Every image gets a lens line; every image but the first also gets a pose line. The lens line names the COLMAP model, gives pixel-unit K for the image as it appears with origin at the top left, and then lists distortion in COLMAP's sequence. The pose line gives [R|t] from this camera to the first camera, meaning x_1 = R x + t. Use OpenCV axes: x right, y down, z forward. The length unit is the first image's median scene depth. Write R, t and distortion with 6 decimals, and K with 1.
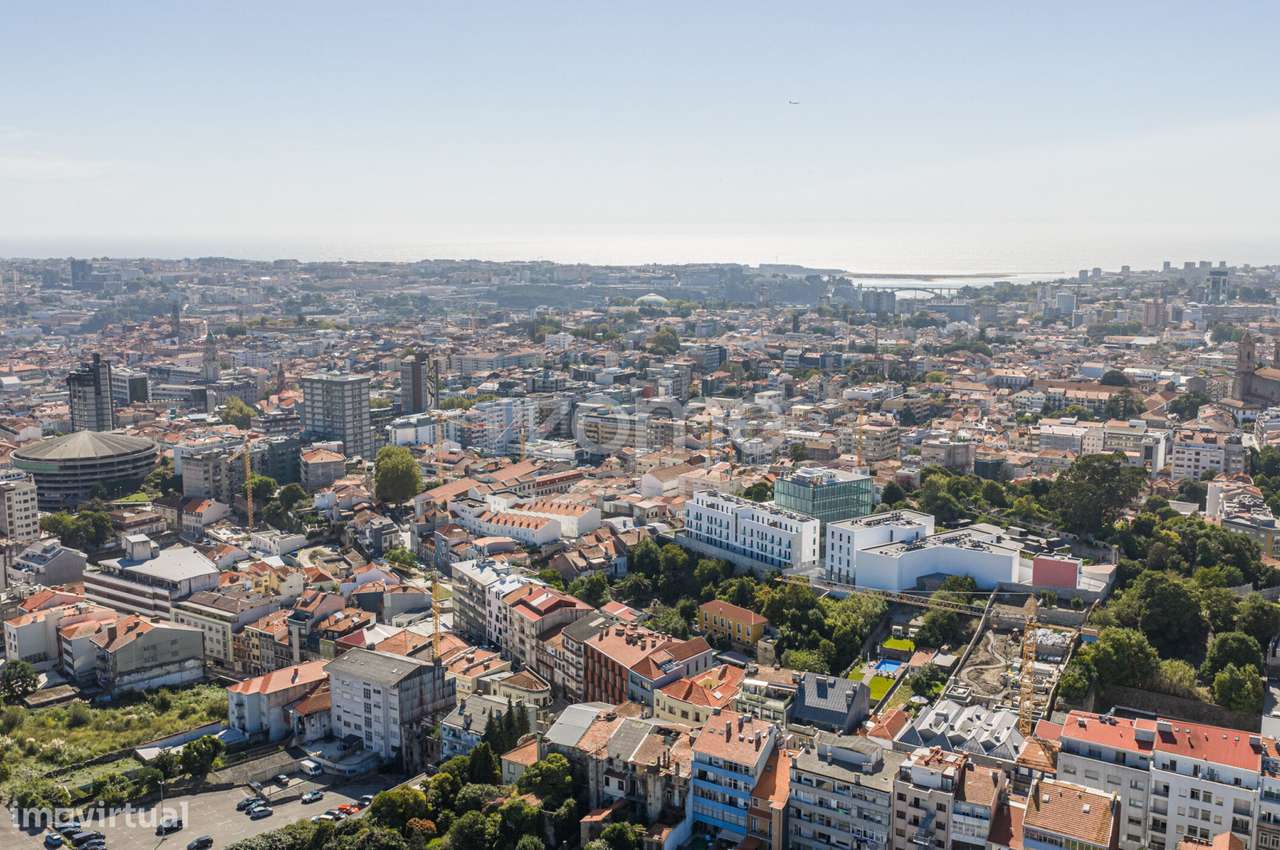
lens RADIAL K [[1245.5, 0, 640.0], [0, 1245.5, 425.0], [0, 0, 1]] dist [0.034770, -0.079411]
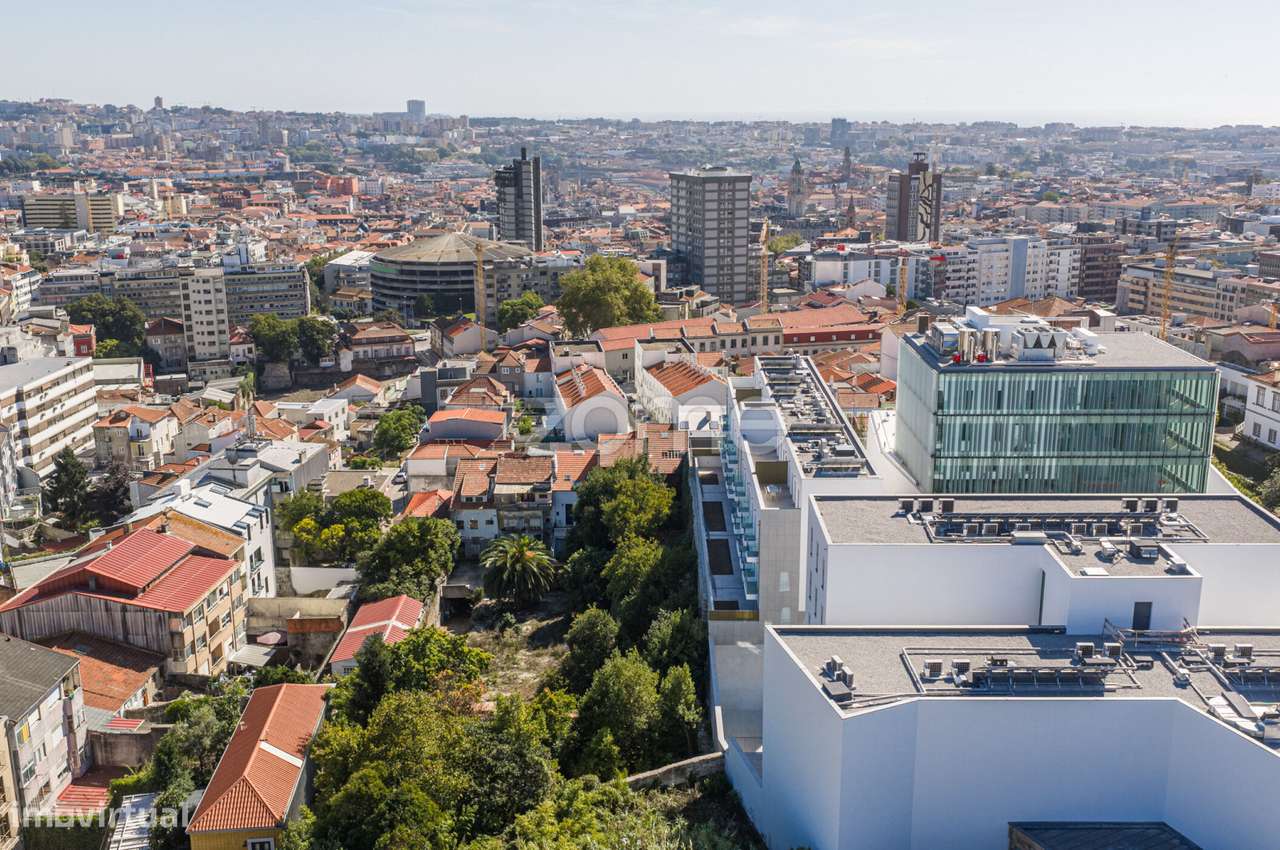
lens RADIAL K [[1245.5, 0, 640.0], [0, 1245.5, 425.0], [0, 0, 1]] dist [0.034770, -0.079411]
pose [[0.811954, 0.142833, -0.565976, 0.178591], [-0.088519, 0.988516, 0.122478, 0.023704], [0.576970, -0.049347, 0.815273, 0.512427]]
